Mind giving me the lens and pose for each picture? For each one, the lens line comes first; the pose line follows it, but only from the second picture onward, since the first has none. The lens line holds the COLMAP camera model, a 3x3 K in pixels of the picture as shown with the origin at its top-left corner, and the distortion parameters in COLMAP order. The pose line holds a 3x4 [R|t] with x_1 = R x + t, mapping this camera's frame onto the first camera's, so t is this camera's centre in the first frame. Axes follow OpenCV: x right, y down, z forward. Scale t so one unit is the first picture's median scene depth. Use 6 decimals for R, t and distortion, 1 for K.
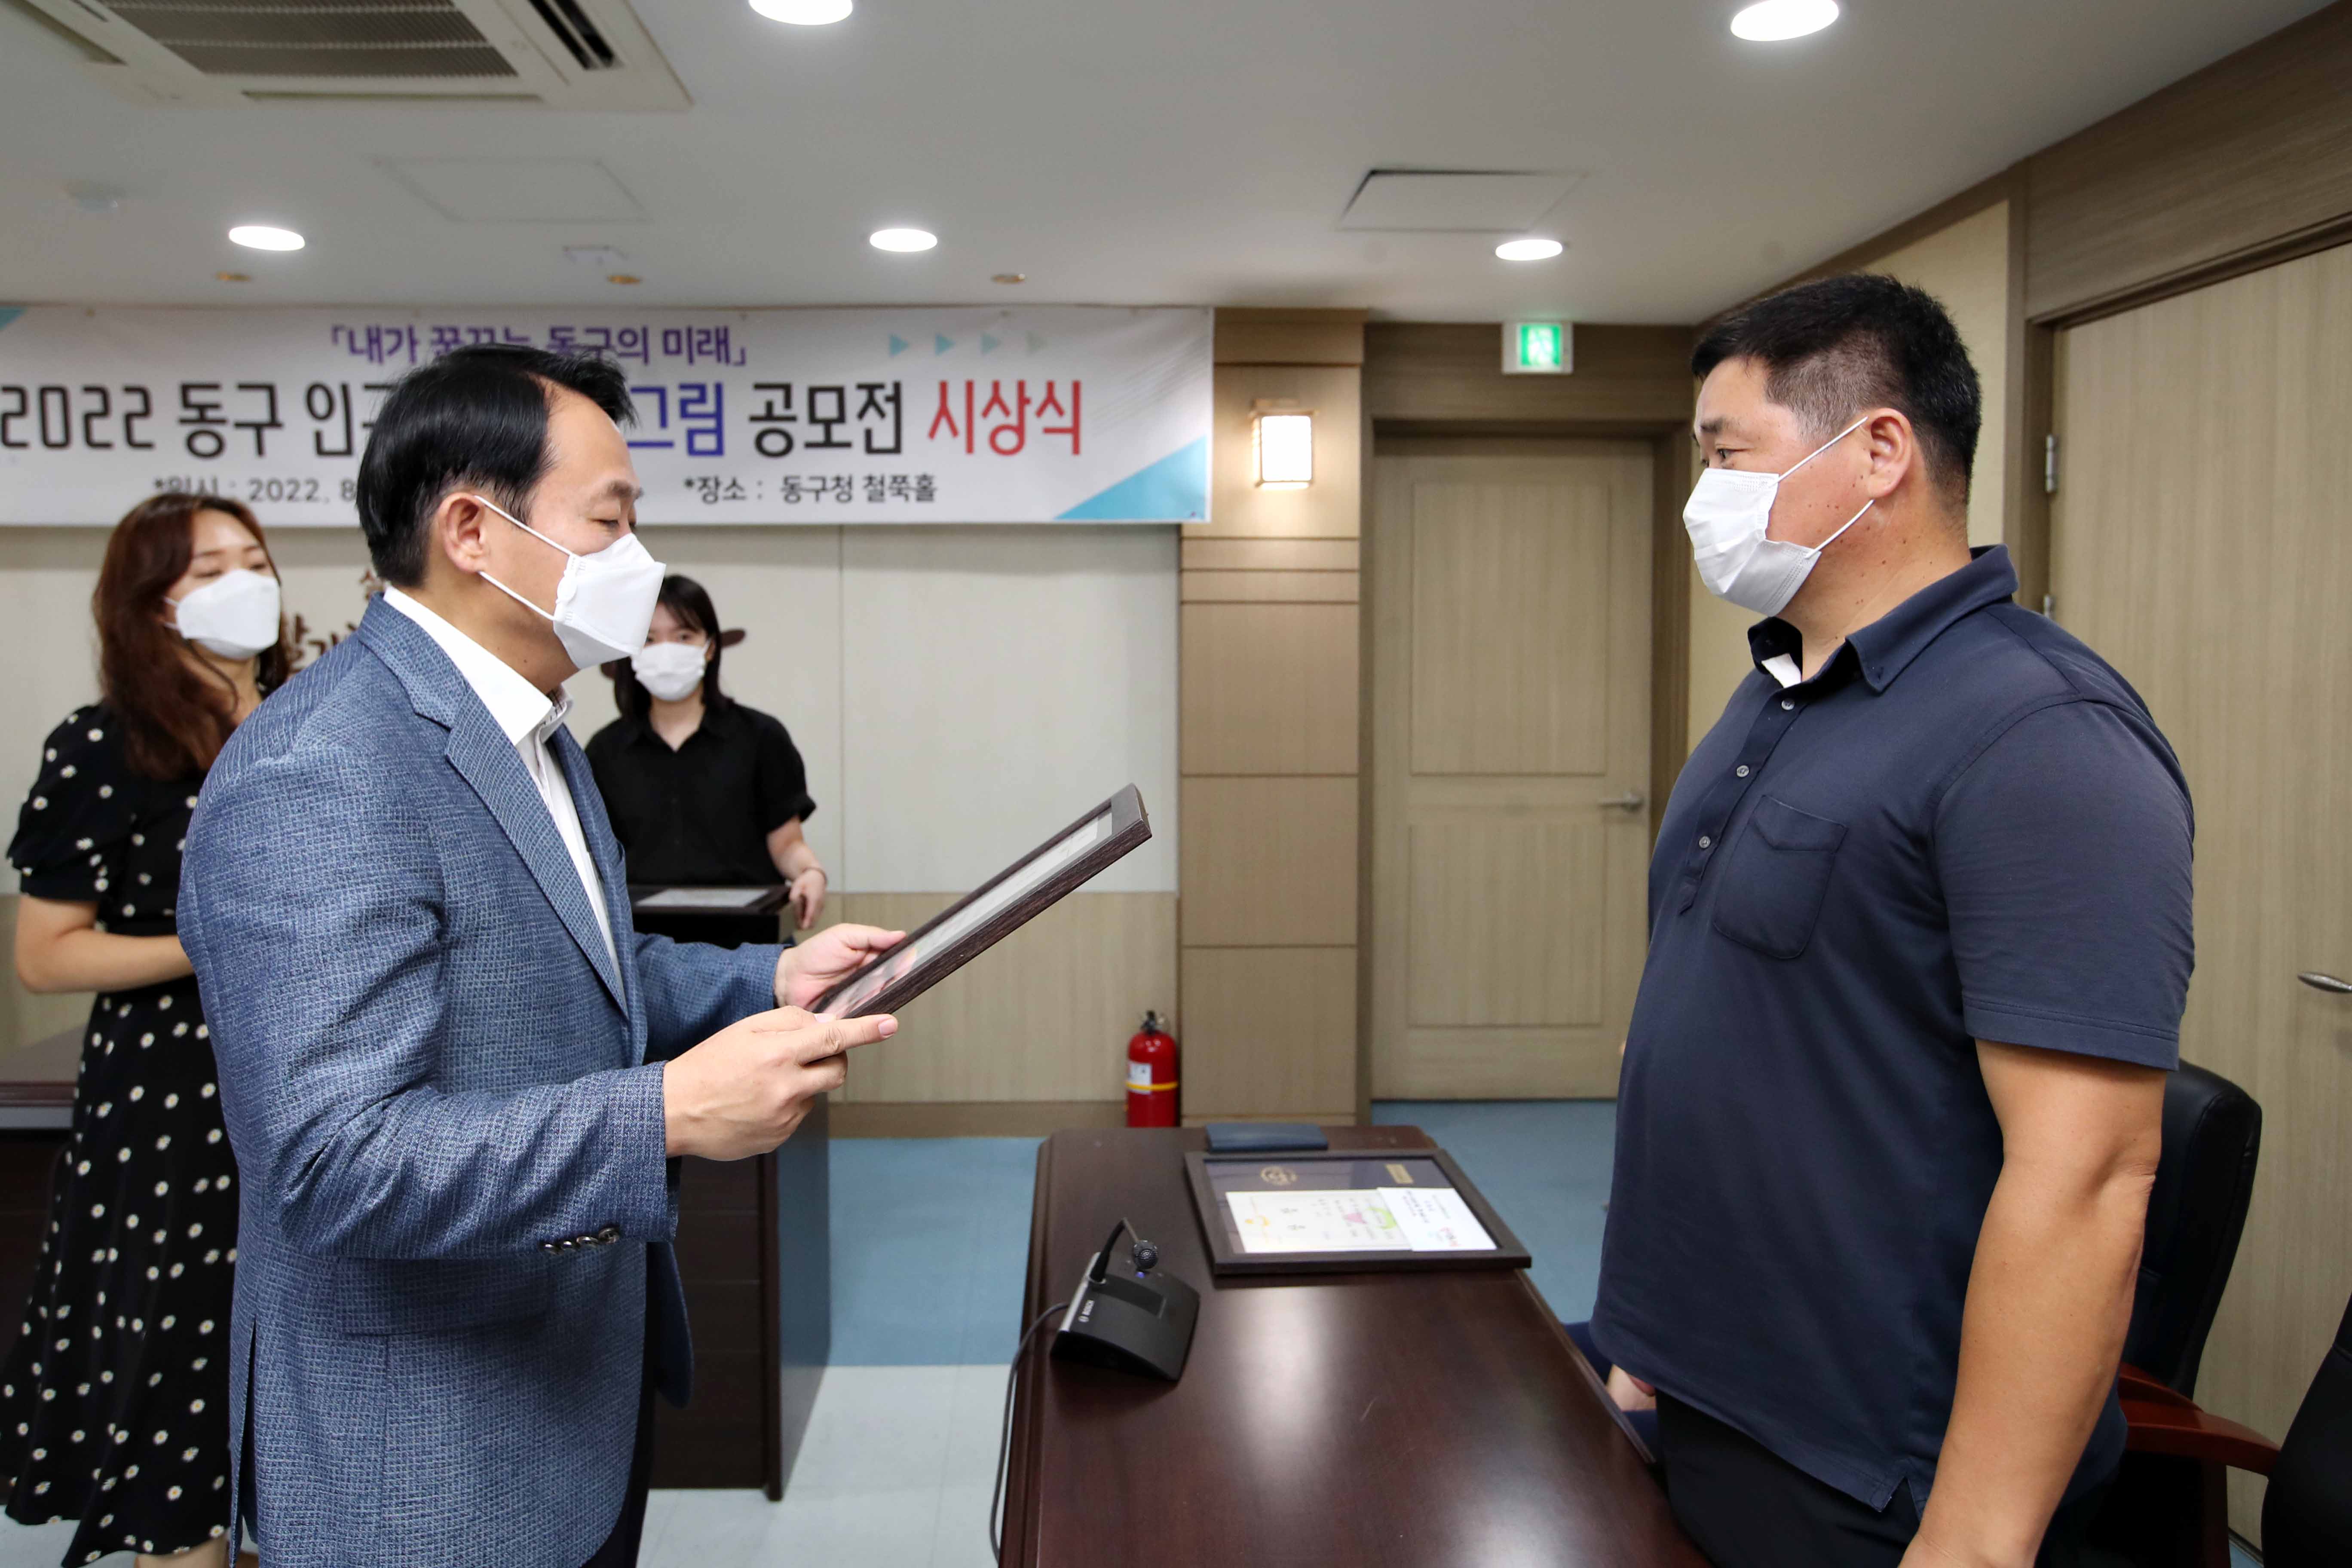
lens RADIAL K [[1697.3, 0, 1150.4], [0, 1697.3, 722.4], [0, 0, 1]] dist [-0.062608, 0.059210]
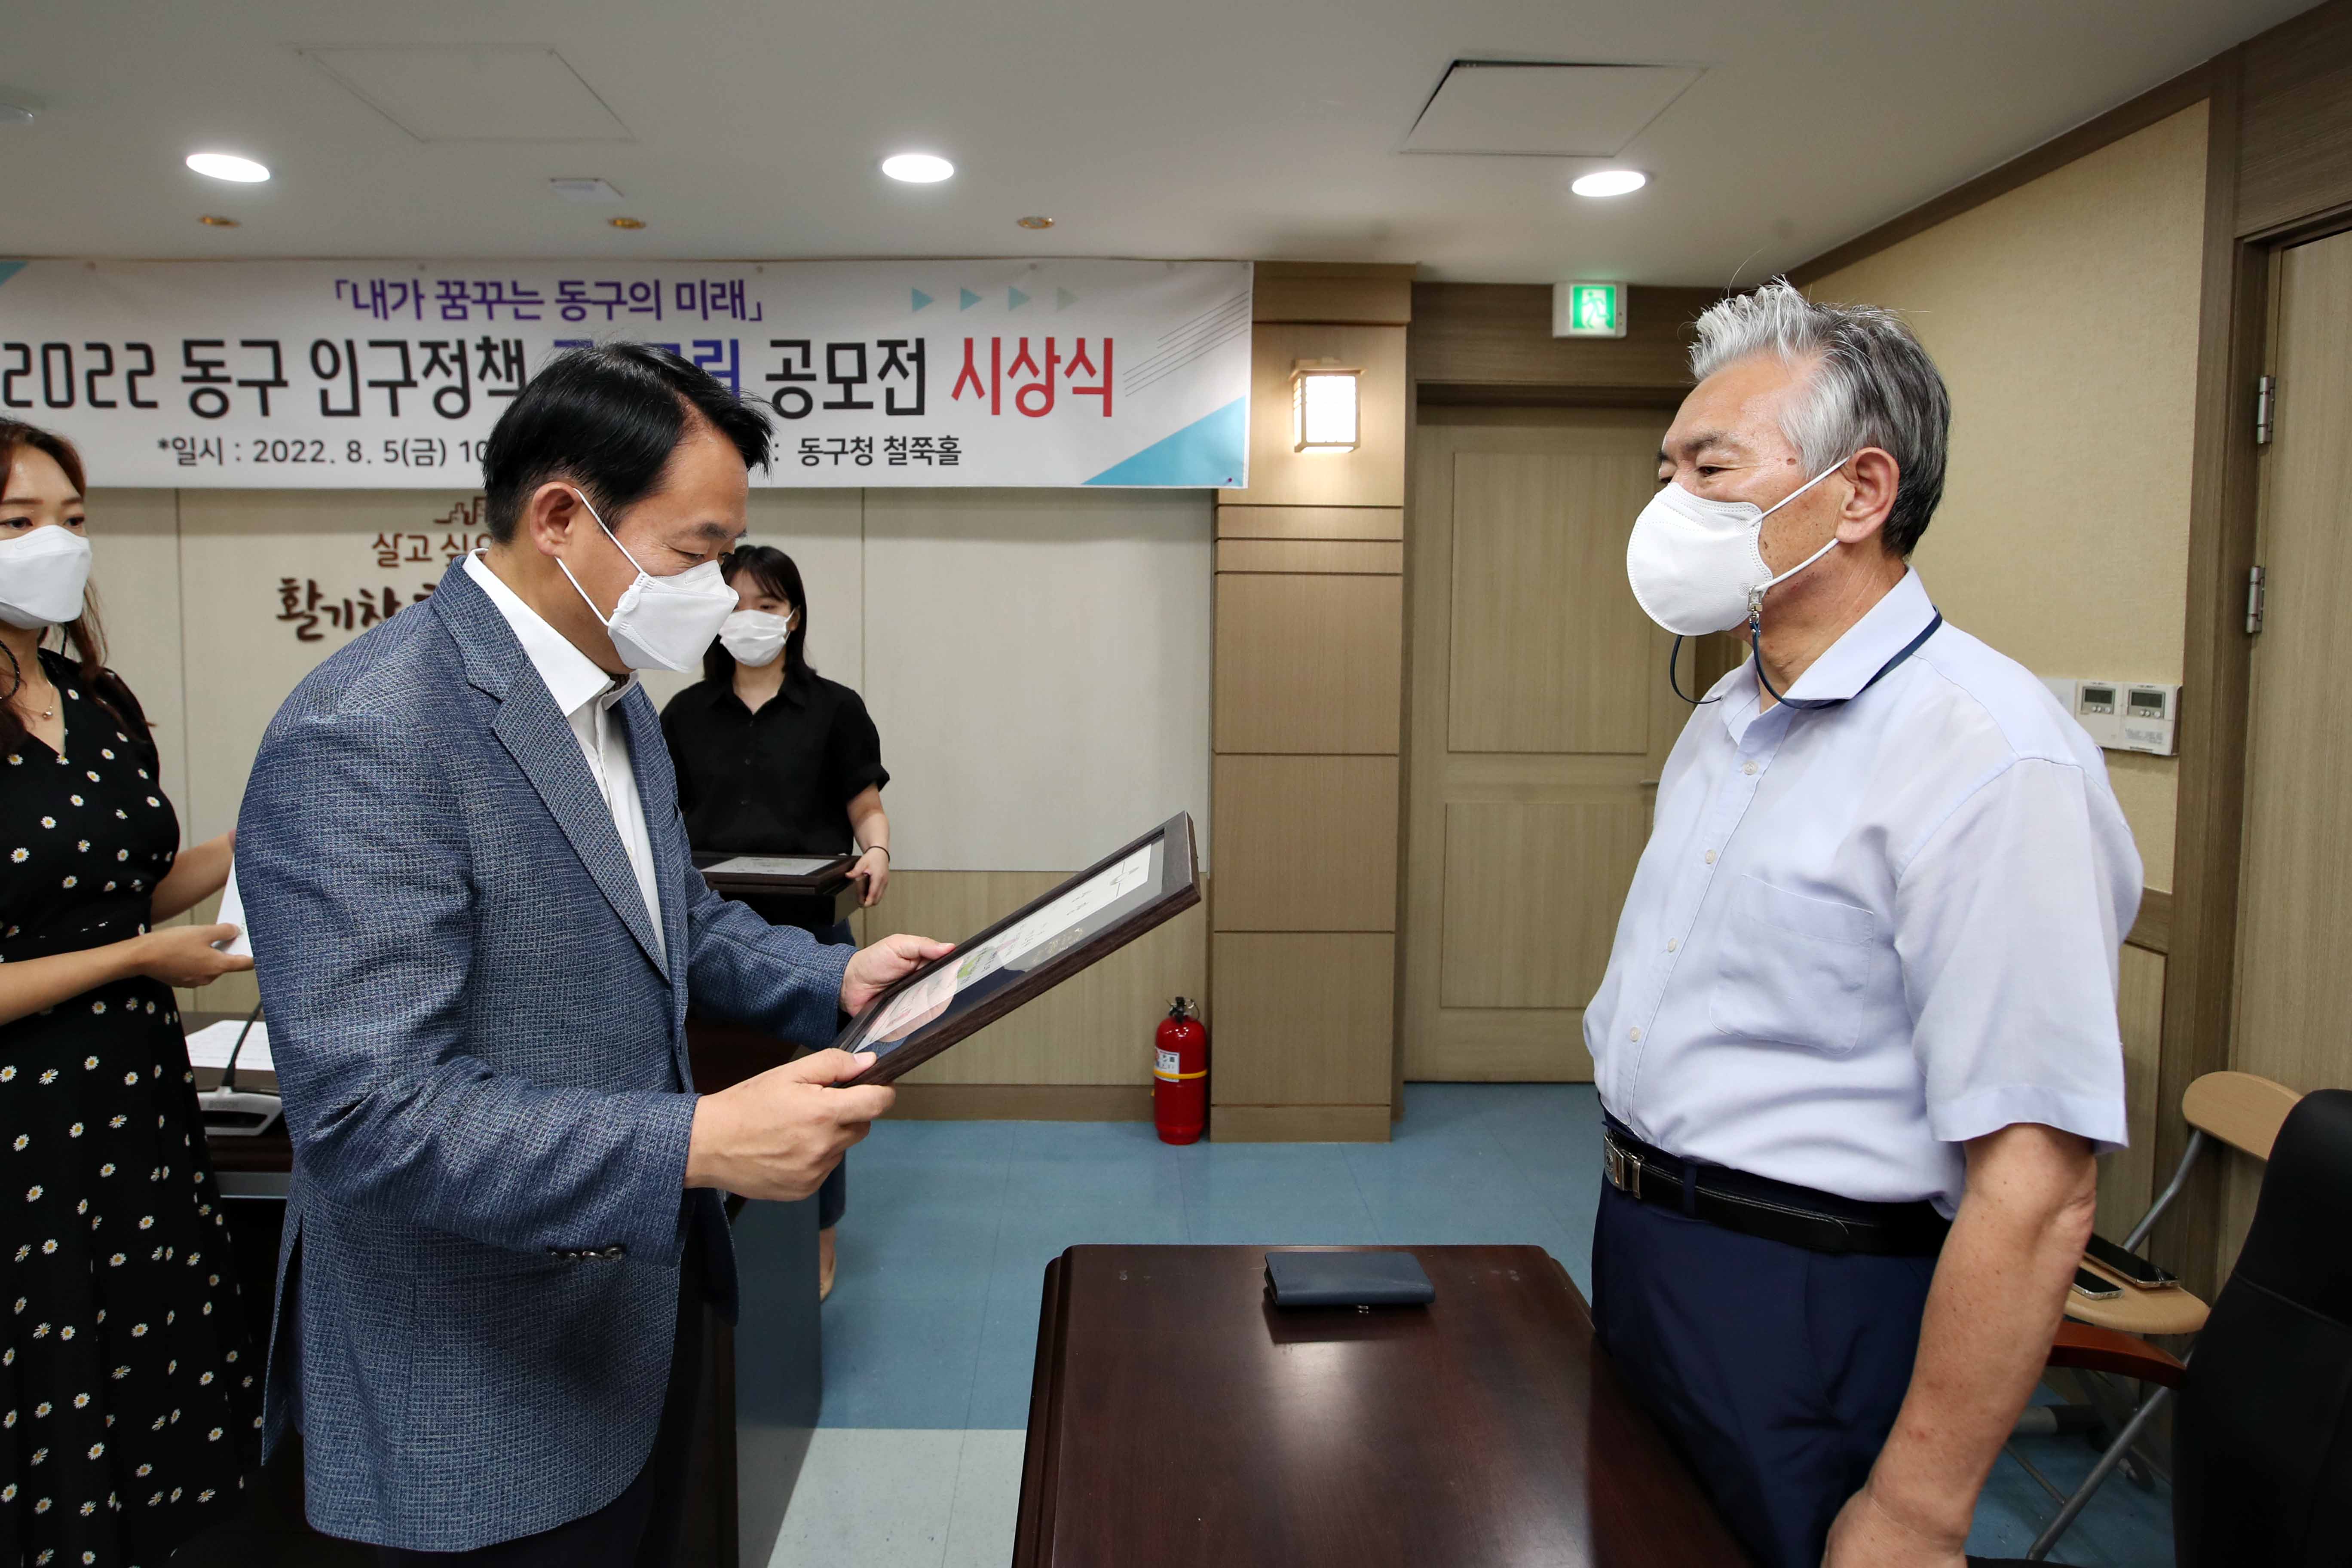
lens RADIAL K [[1414.6, 0, 1140.7], [0, 1414.6, 711.1], [0, 0, 1]] dist [-0.070293, 0.035302]
pose [[0.999726, 0.009244, -0.021499, -0.006615], [-0.008863, 0.999803, 0.017780, -0.006805], [0.021659, -0.017585, 0.999611, 0.206874]]
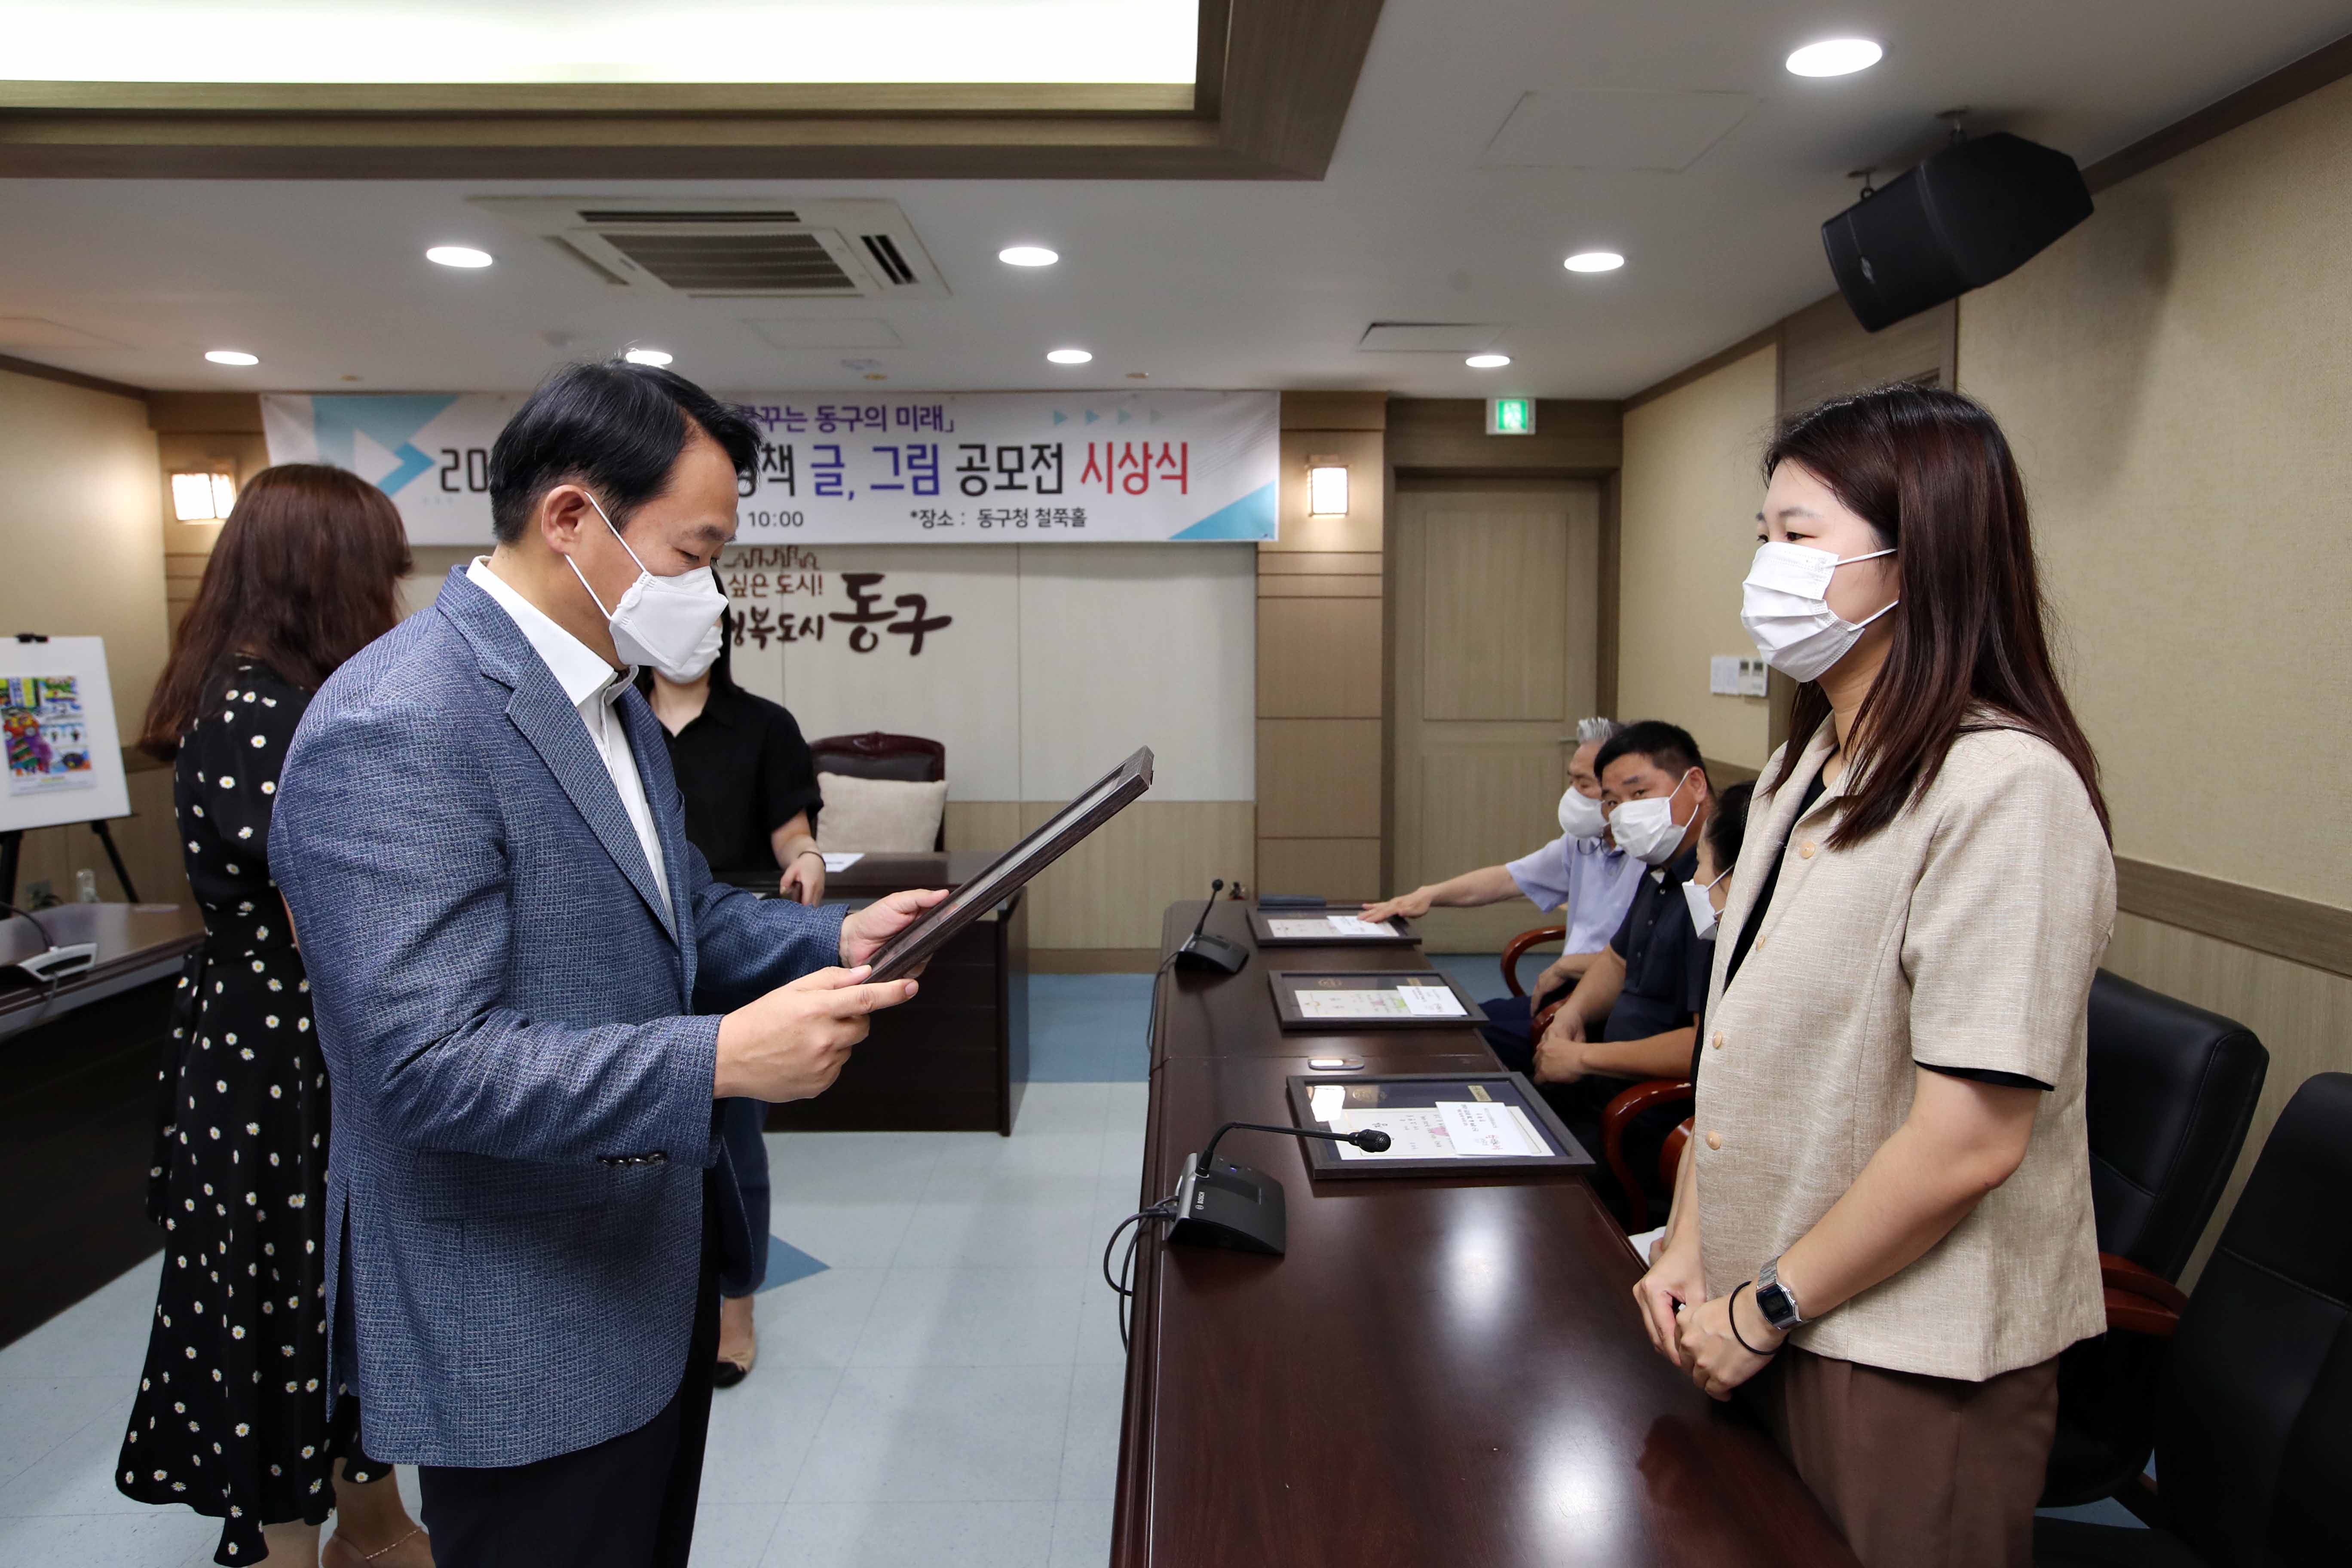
lens RADIAL K [[1587.8, 0, 1235.3], [0, 1587.8, 758.1], [0, 0, 1]] dist [-0.062324, 0.043646]
pose [[0.999956, 0.000247, -0.009402, 0.012136], [0.000064, 0.999453, 0.033067, 0.020862], [0.009405, -0.033066, 0.999409, -0.347578]]
